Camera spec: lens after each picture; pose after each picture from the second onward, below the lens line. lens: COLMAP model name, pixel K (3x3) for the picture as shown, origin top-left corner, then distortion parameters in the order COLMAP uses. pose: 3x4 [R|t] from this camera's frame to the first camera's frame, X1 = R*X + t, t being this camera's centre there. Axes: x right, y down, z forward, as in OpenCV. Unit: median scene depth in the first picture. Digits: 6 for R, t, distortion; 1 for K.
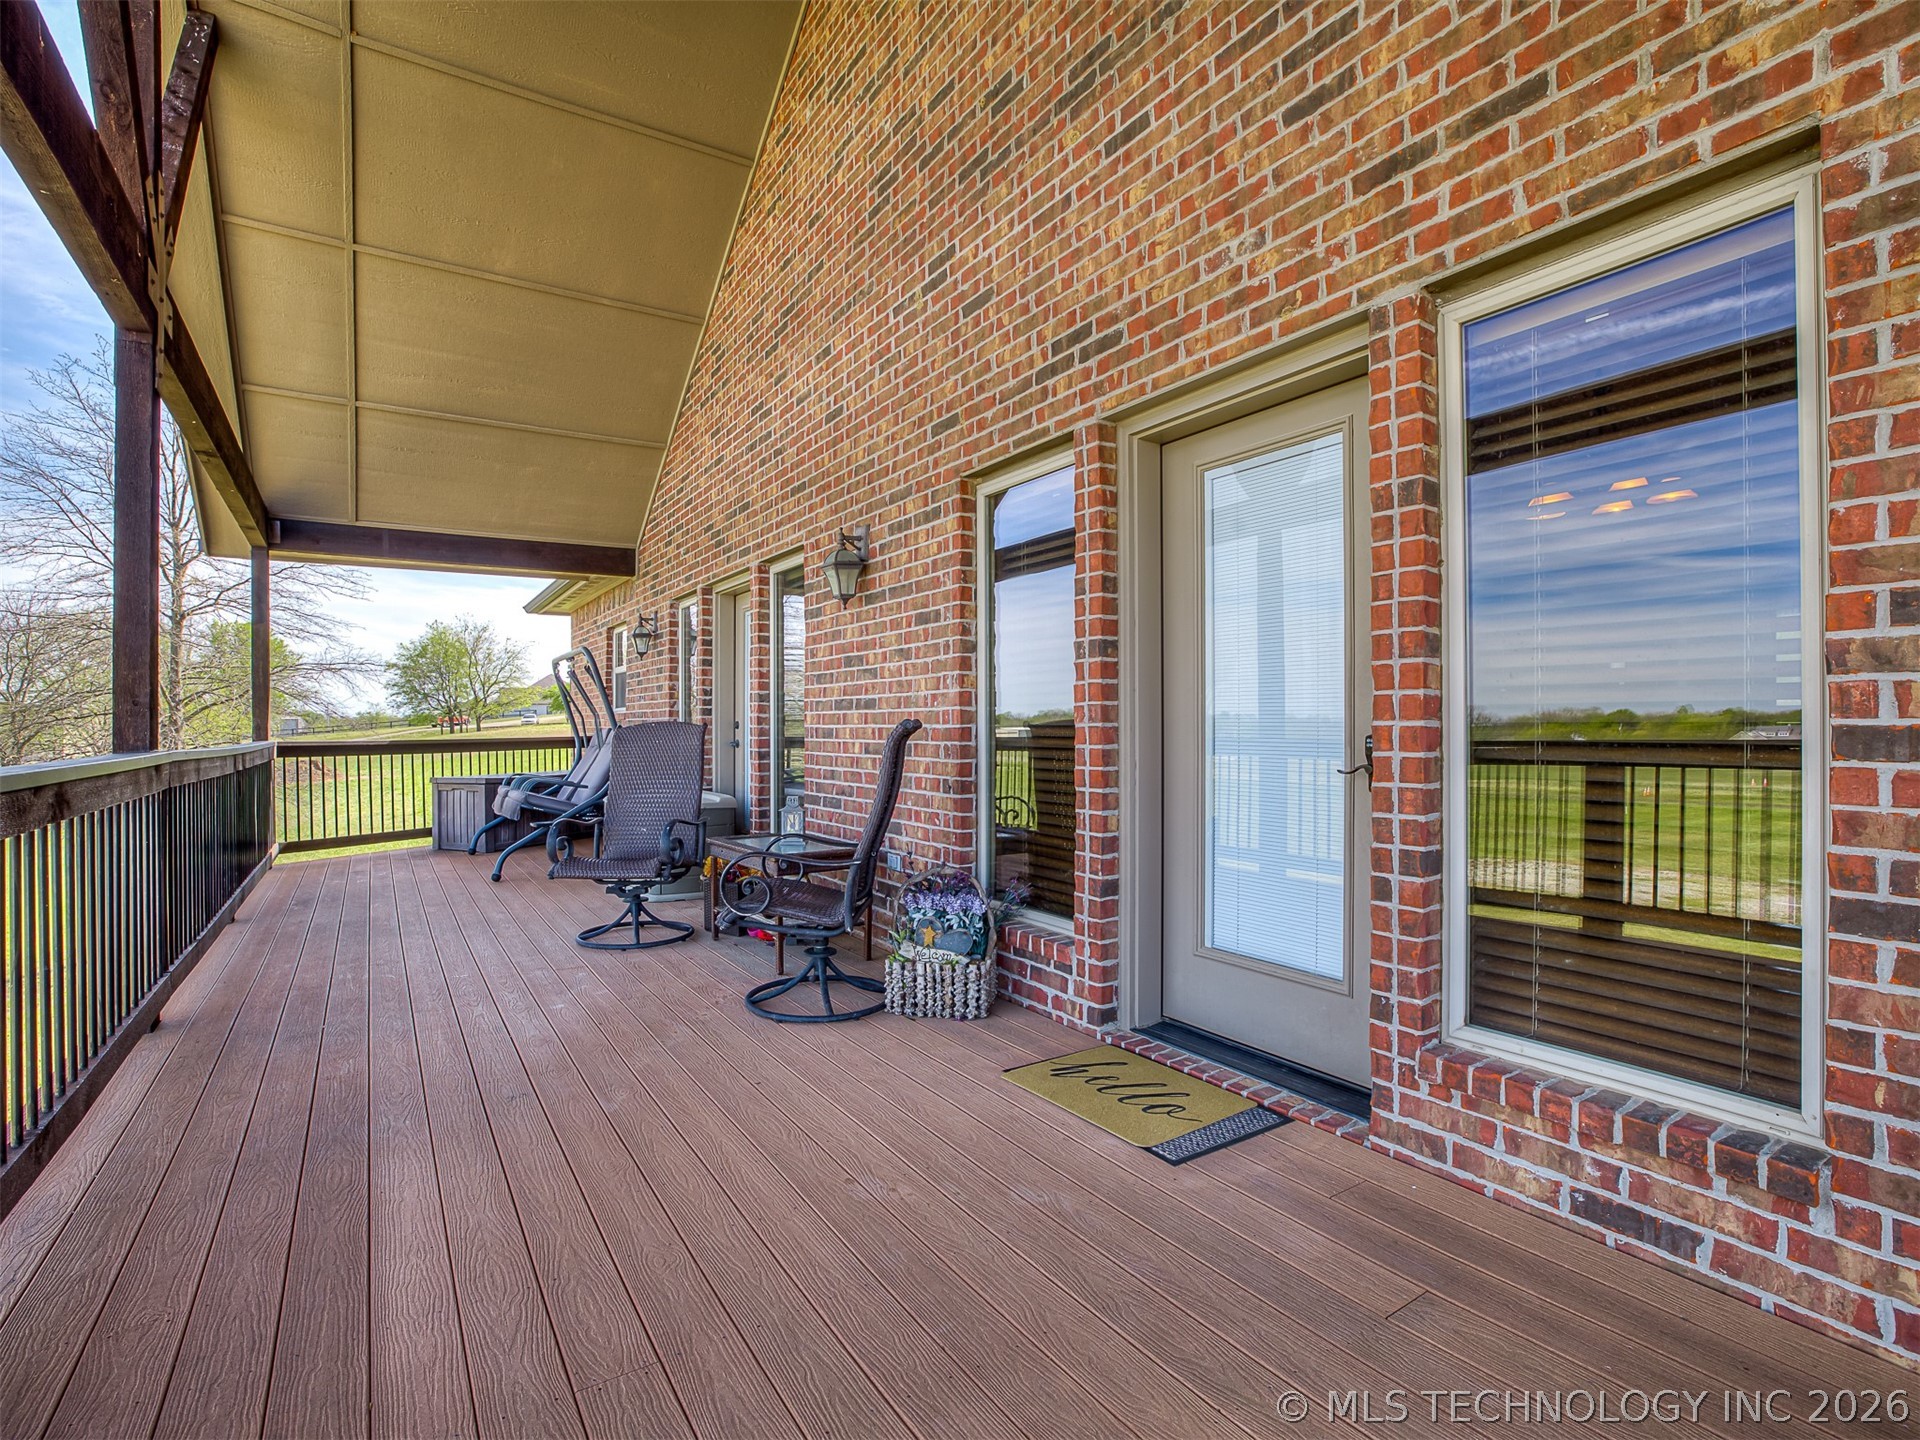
lens RADIAL K [[946.6, 0, 962.9], [0, 946.6, 726.8], [0, 0, 1]] dist [-0.065773, 0.034955]
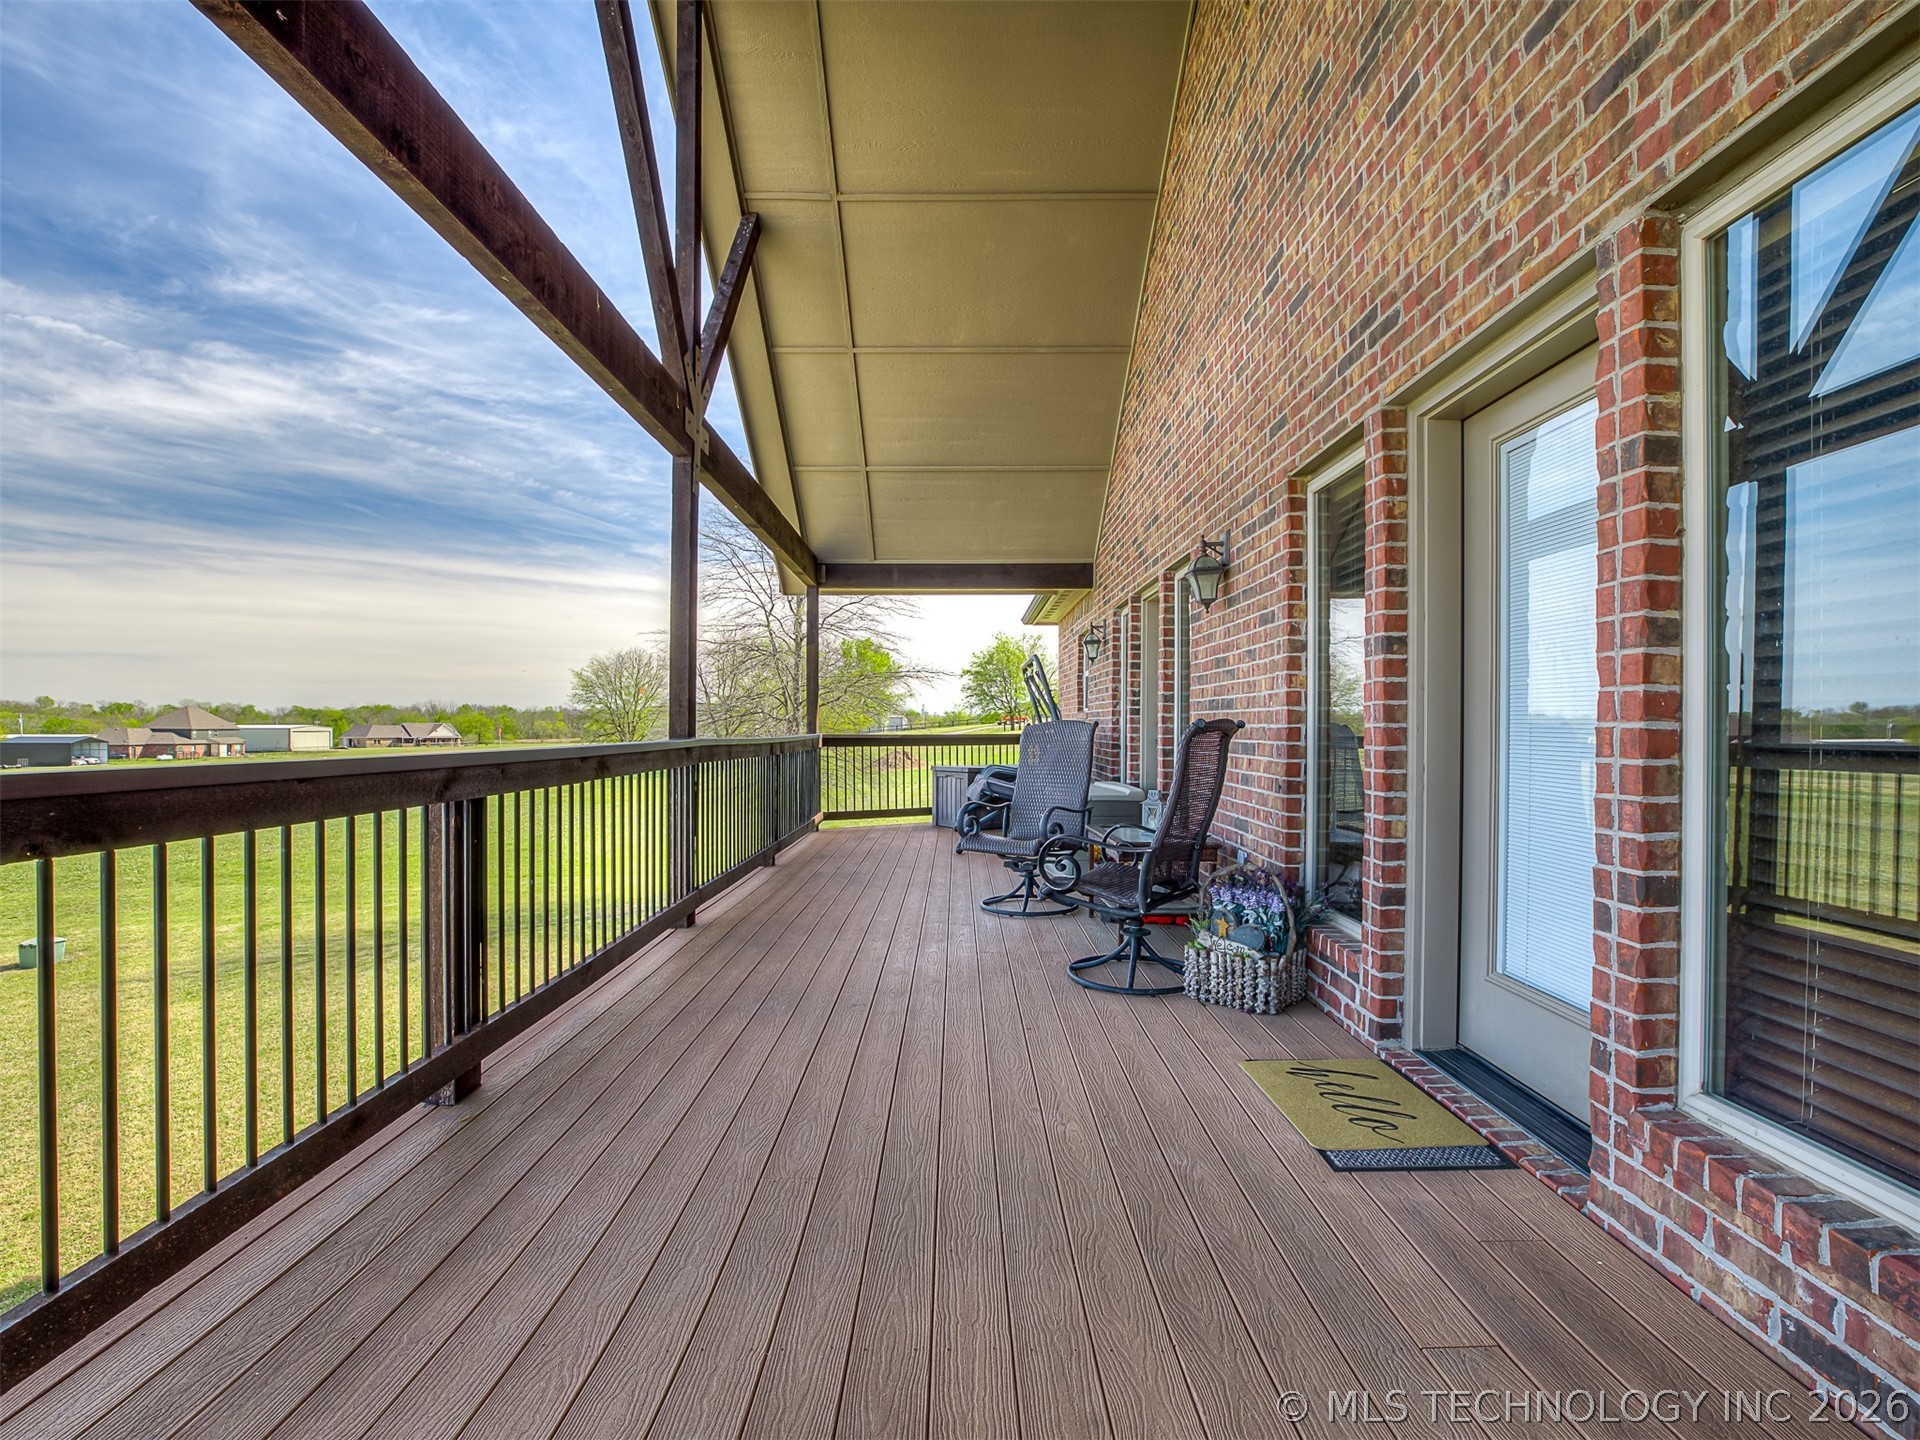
lens RADIAL K [[989.3, 0, 1005.4], [0, 989.3, 726.8], [0, 0, 1]] dist [-0.059006, 0.027640]
pose [[0.836190, 0.007850, -0.548384, 0.366489], [-0.008029, 0.999966, 0.002071, 0.000488], [0.548382, 0.002671, 0.836224, -0.040039]]
